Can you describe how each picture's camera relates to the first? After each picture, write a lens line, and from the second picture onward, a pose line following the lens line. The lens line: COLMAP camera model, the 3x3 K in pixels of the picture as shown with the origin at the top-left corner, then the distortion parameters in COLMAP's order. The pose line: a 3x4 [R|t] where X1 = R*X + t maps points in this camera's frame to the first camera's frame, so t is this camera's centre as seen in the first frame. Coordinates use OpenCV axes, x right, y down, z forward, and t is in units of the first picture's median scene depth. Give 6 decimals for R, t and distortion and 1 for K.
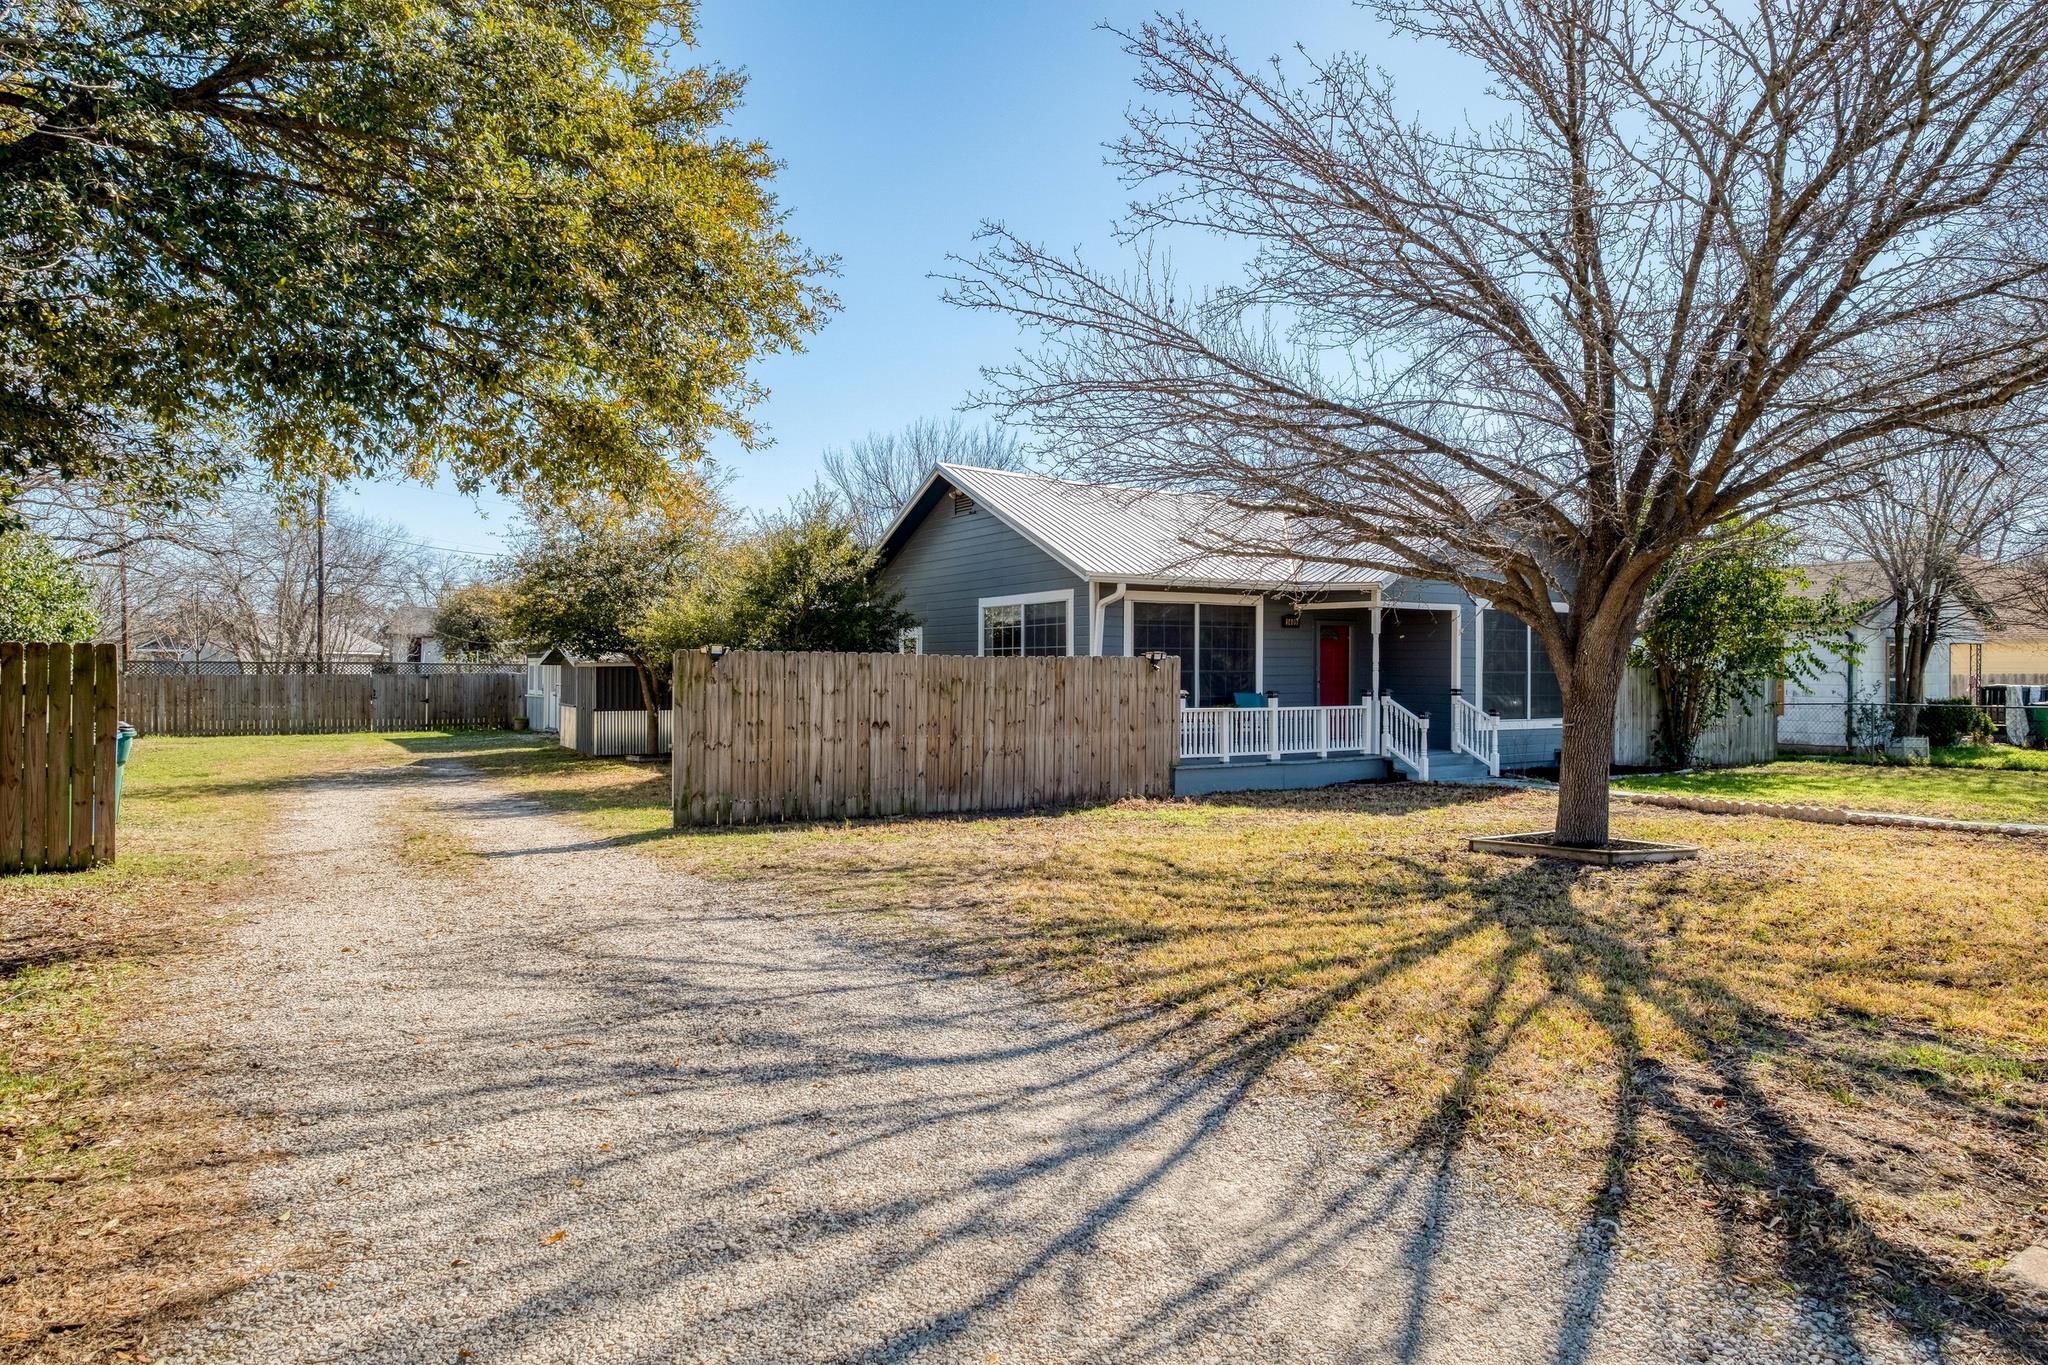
lens RADIAL K [[1235.9, 0, 1025.1], [0, 1235.9, 680.8], [0, 0, 1]] dist [0.000804, -0.000716]
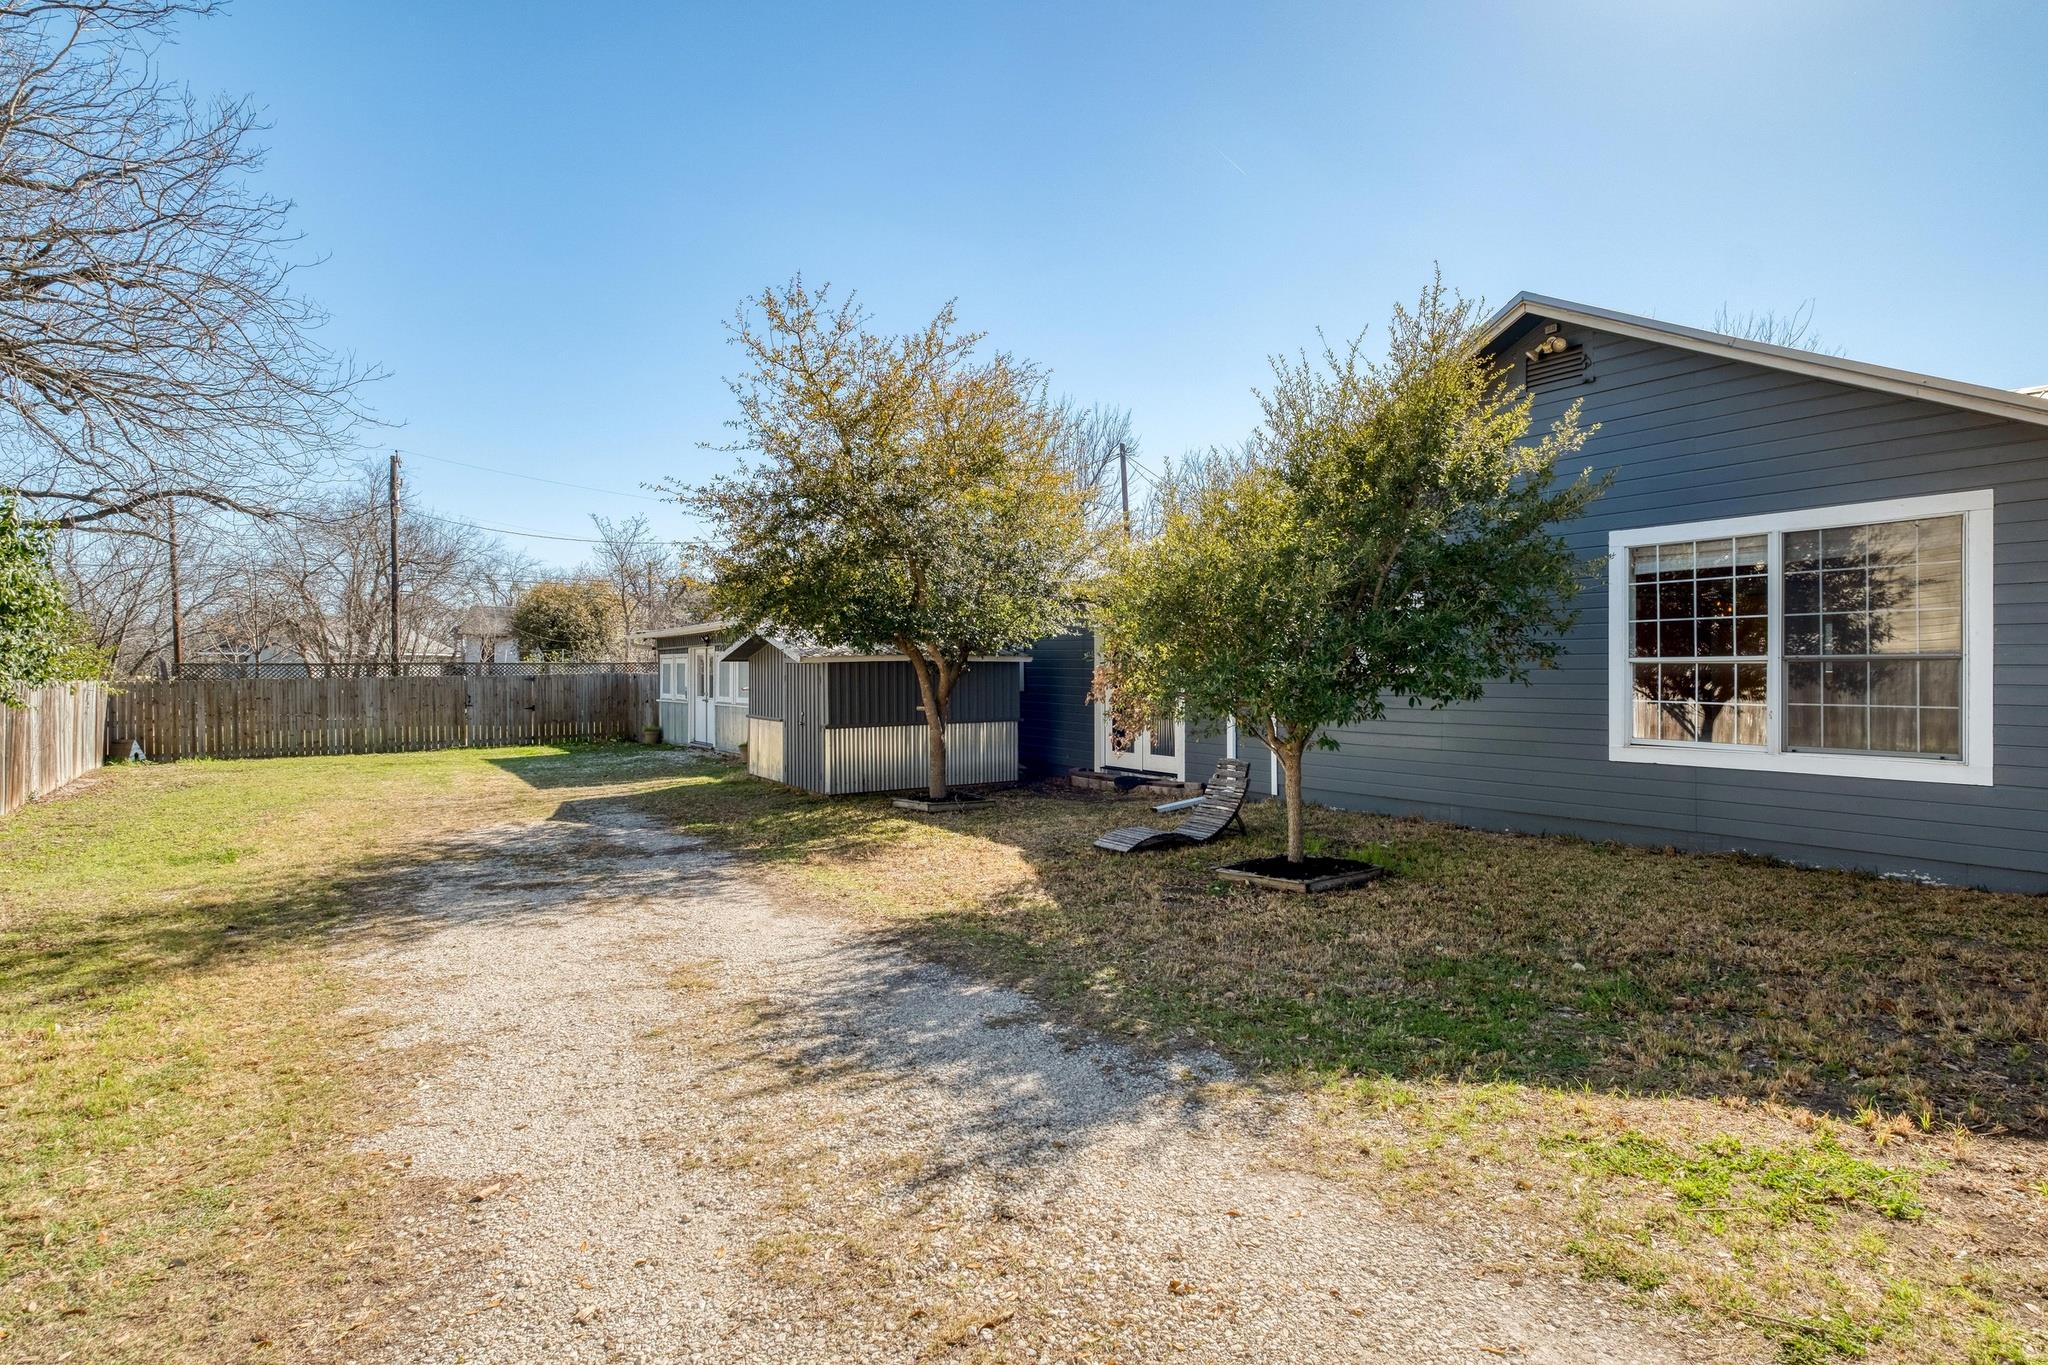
lens RADIAL K [[1086.8, 0, 1022.3], [0, 1086.8, 676.8], [0, 0, 1]] dist [-0.001509, 0.000570]
pose [[0.999848, -0.011845, 0.012765, -0.117183], [0.011809, 0.999926, 0.002842, -0.001900], [-0.012797, -0.002691, 0.999914, 0.192220]]
